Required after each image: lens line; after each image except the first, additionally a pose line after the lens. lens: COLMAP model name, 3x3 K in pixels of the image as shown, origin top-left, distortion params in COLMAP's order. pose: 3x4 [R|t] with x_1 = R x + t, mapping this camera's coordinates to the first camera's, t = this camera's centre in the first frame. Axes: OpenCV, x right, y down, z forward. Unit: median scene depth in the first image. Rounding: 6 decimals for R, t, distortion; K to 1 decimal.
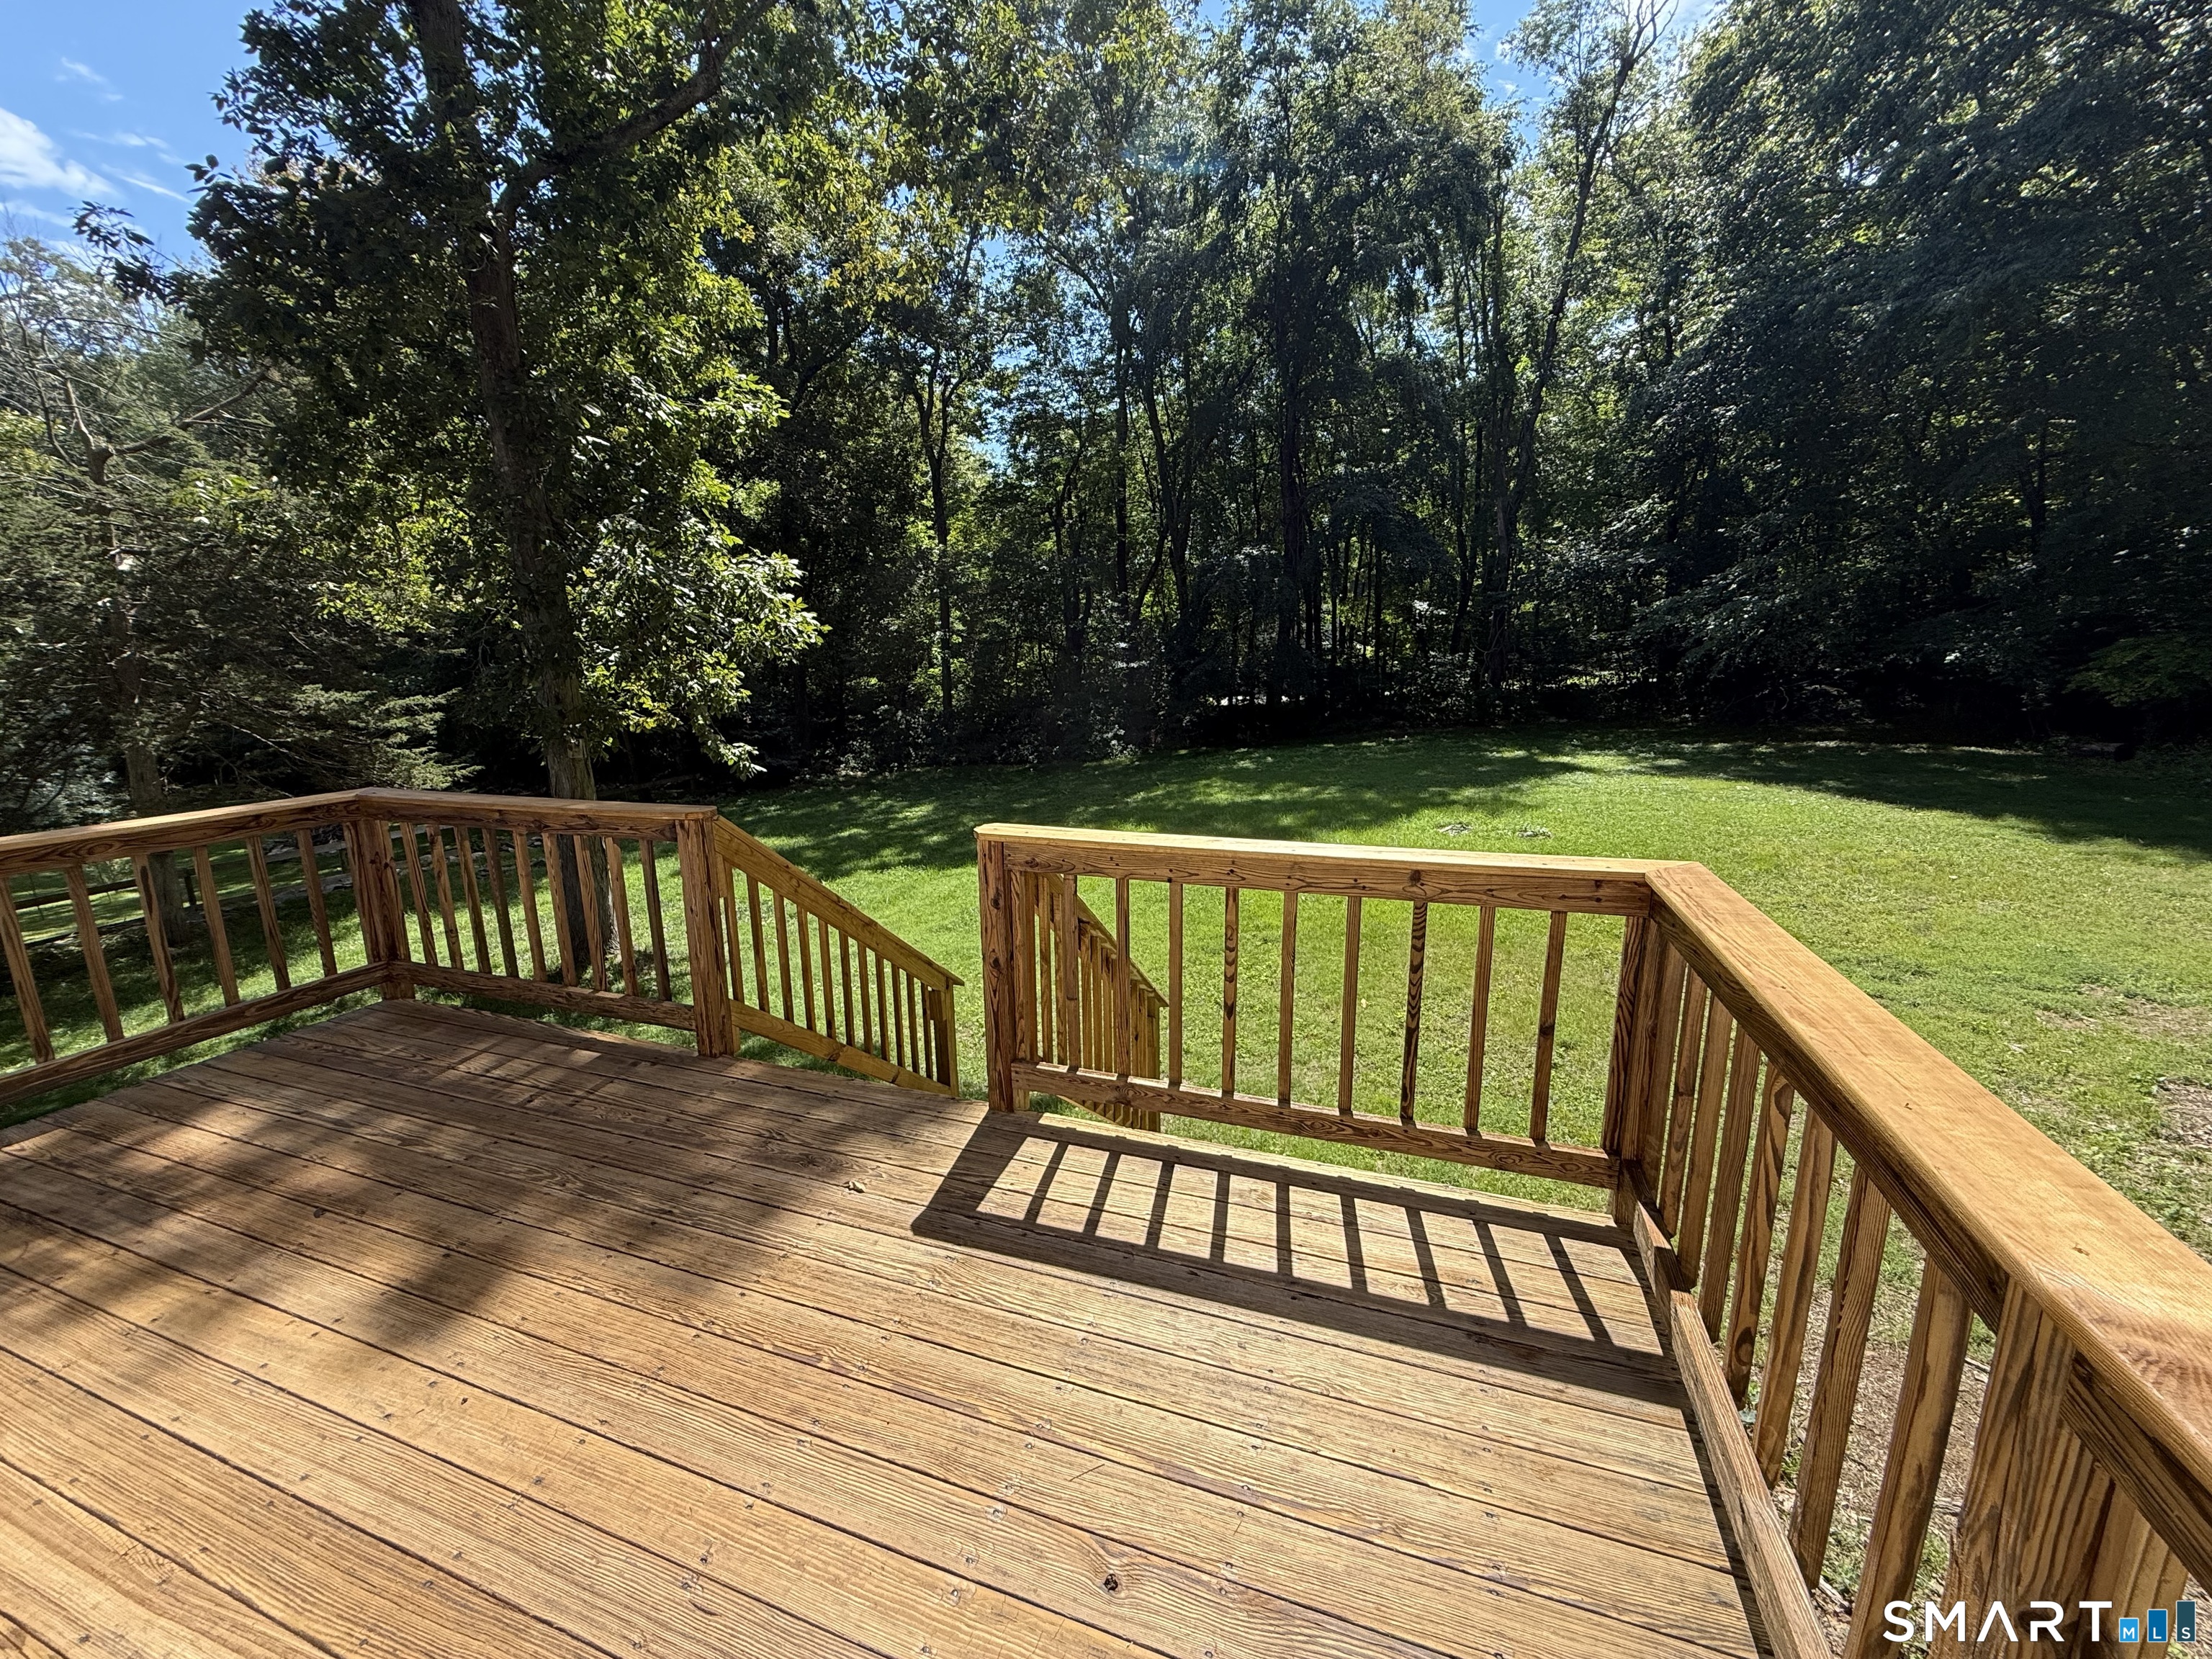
lens RADIAL K [[885.6, 0, 1099.1], [0, 885.6, 834.2], [0, 0, 1]] dist [-0.002186, 0.000446]
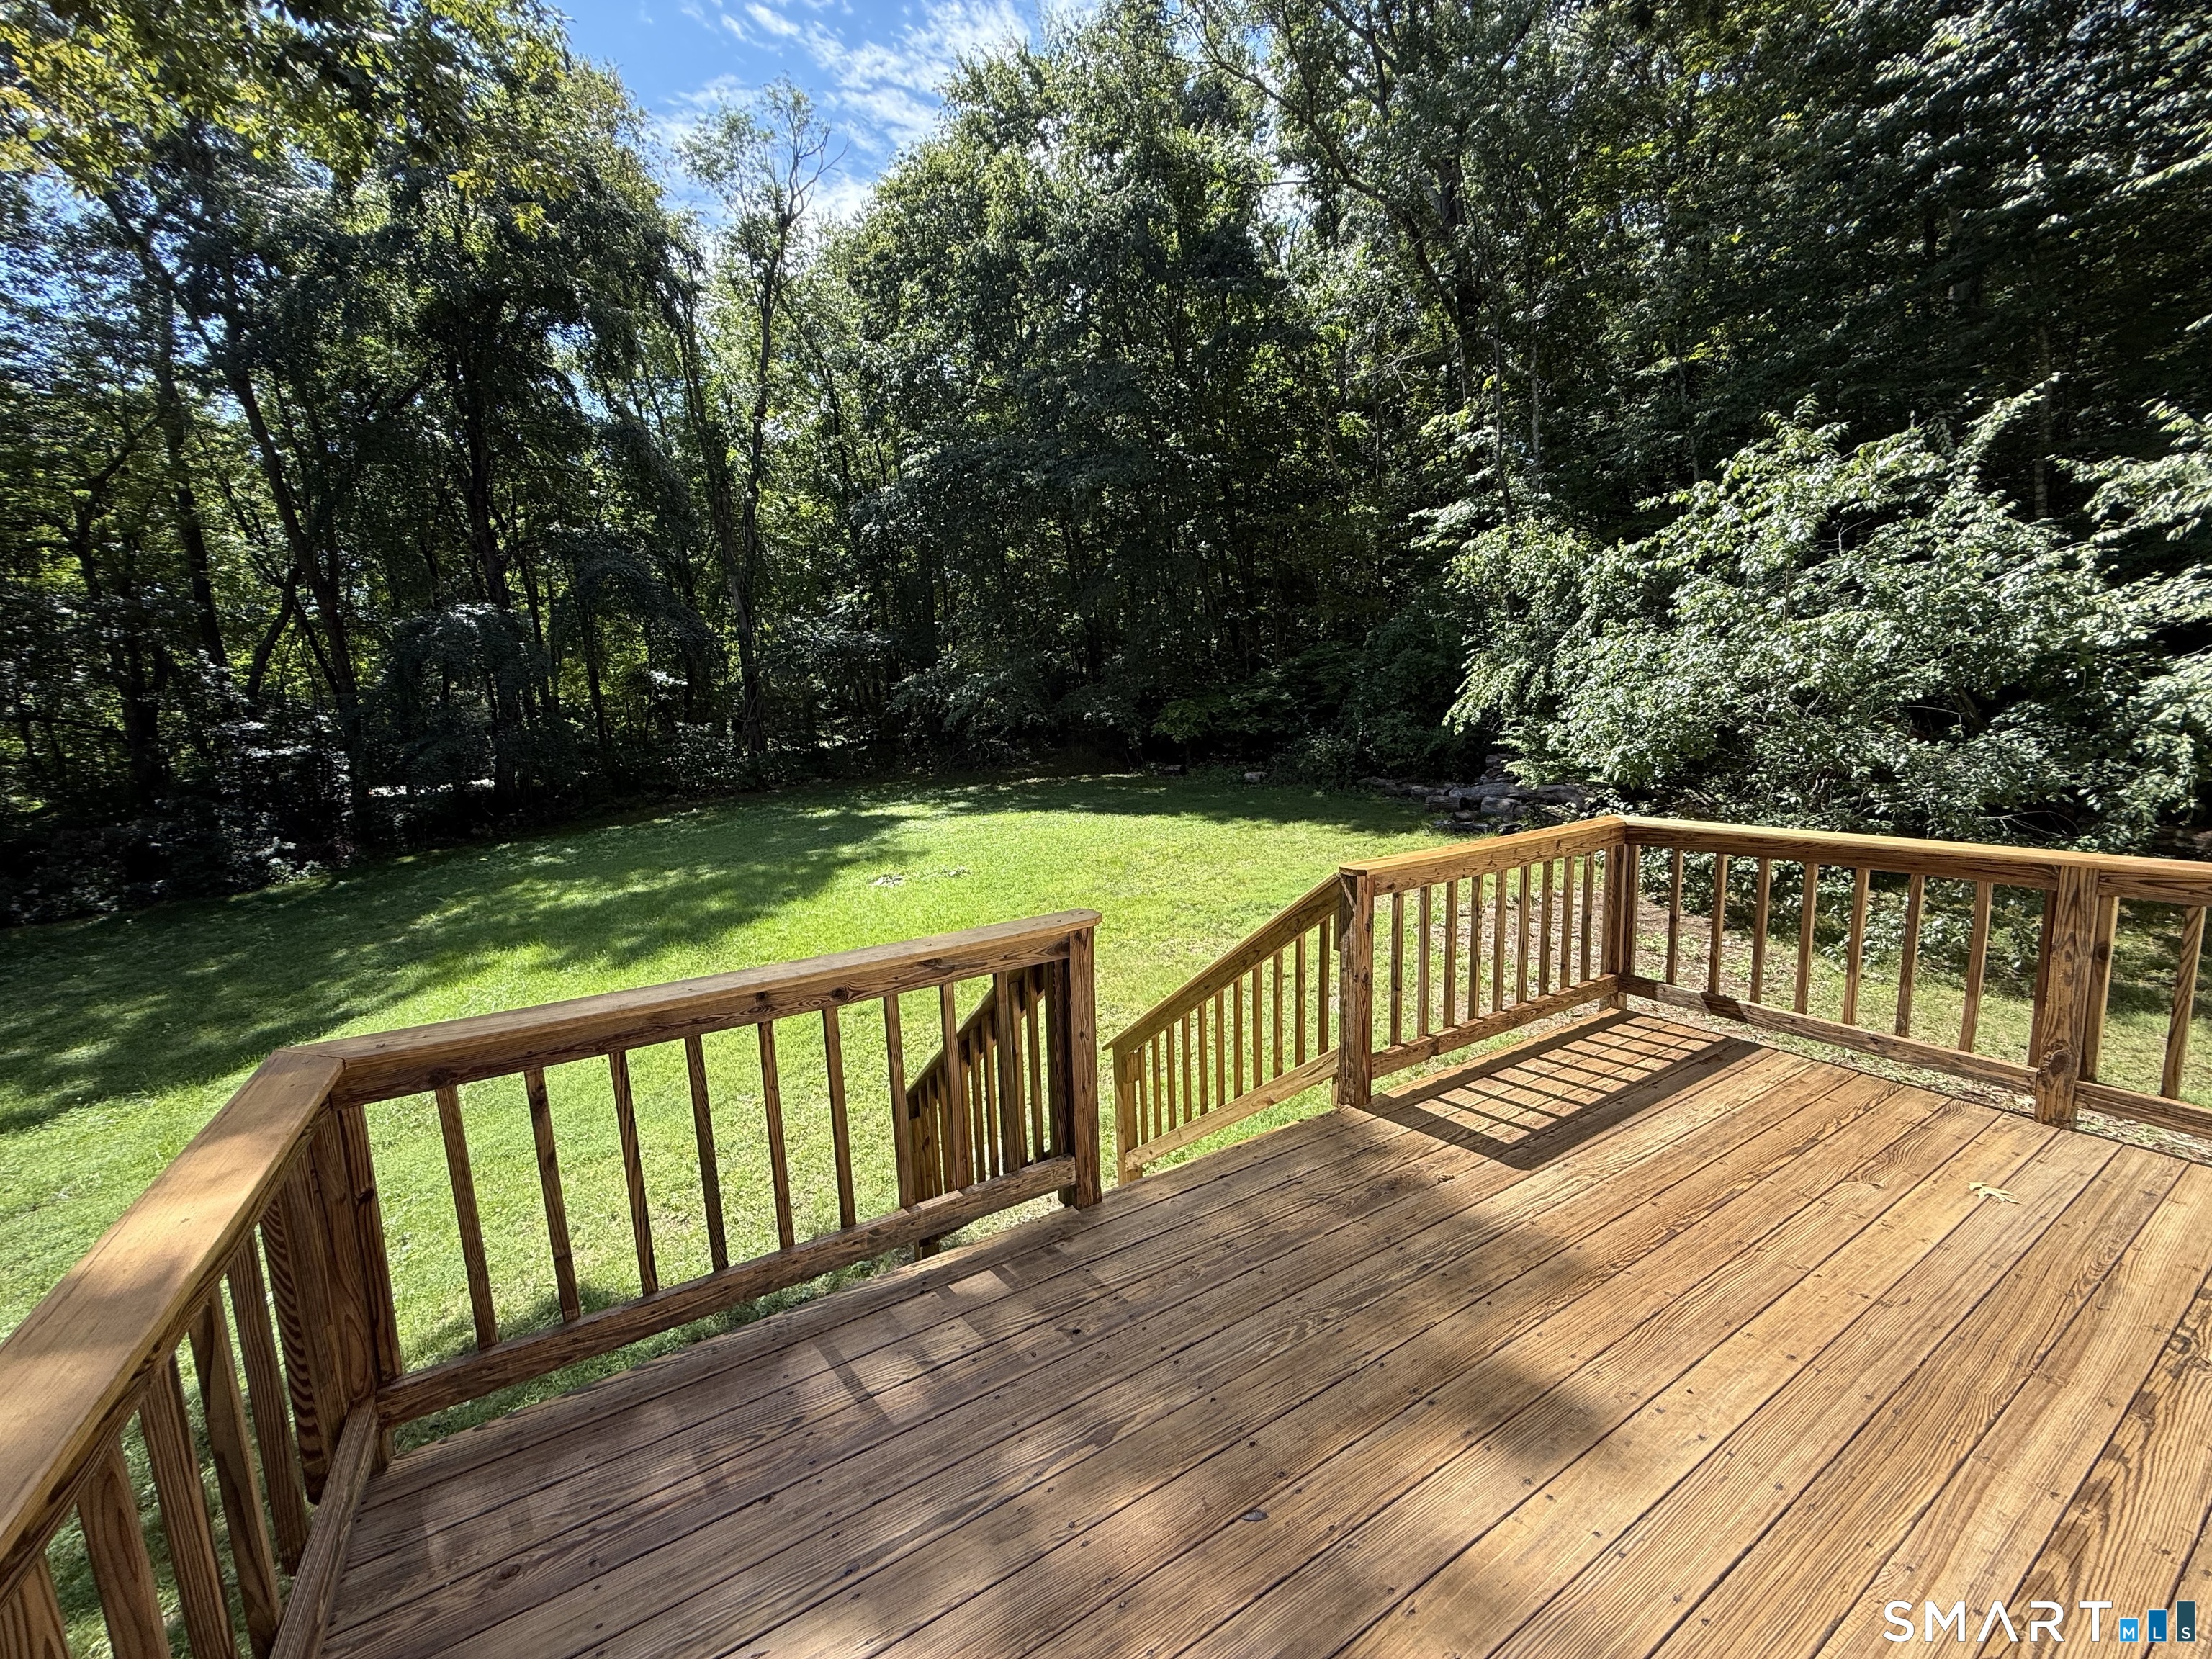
lens RADIAL K [[885.6, 0, 1099.6], [0, 885.6, 834.0], [0, 0, 1]] dist [-0.002186, 0.000446]
pose [[0.620428, -0.125876, 0.774096, -1.302625], [0.184378, 0.982782, 0.012034, -0.133875], [-0.762282, 0.135260, 0.632954, 0.510255]]
